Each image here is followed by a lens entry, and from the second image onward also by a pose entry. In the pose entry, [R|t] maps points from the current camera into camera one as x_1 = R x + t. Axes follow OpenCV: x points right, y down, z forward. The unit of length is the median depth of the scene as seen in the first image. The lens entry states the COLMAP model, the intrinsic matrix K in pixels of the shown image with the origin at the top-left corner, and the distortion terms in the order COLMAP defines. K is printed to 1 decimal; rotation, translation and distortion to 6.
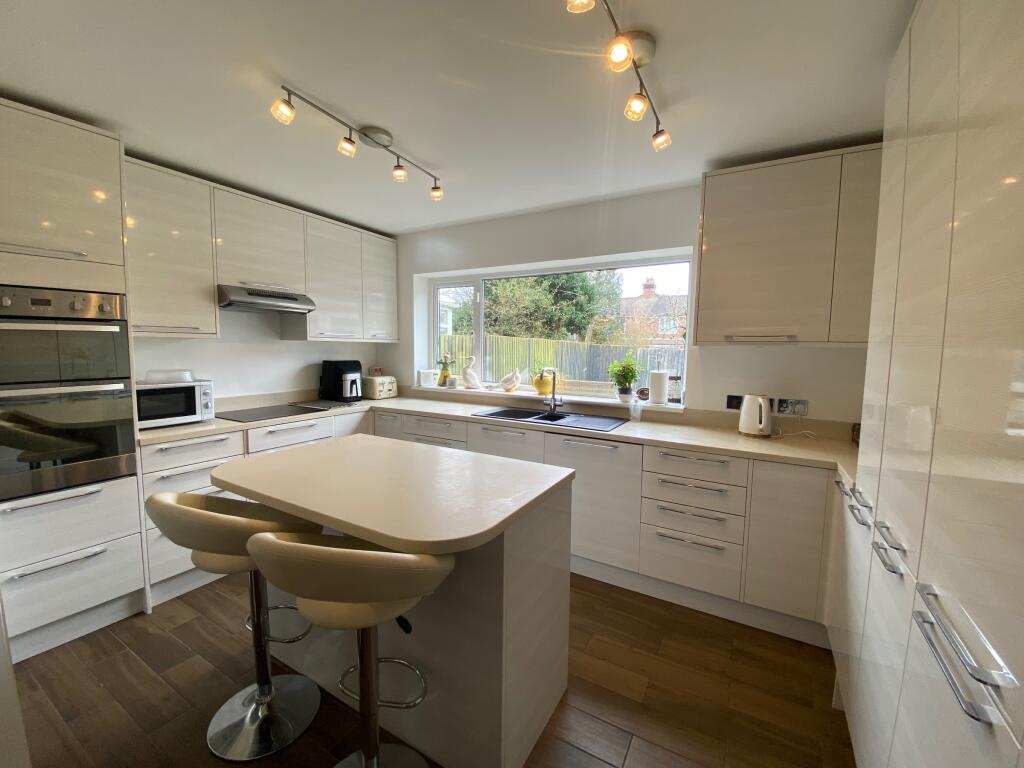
lens RADIAL K [[412.7, 0, 508.2], [0, 412.7, 382.1], [0, 0, 1]] dist [0.047259, -0.034935]
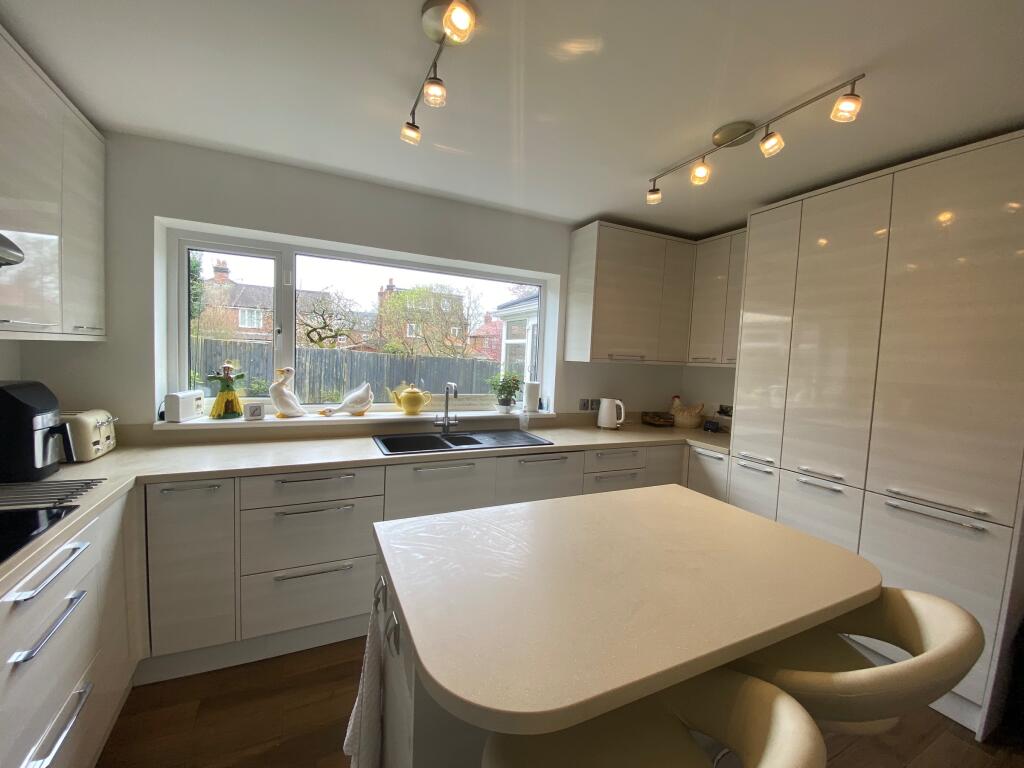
lens RADIAL K [[412.7, 0, 508.2], [0, 412.7, 382.1], [0, 0, 1]] dist [0.047259, -0.034935]
pose [[0.564586, -0.044792, 0.824158, -0.458534], [0.036849, 0.998899, 0.029046, -0.047849], [-0.824551, 0.013970, 0.565615, 0.349322]]
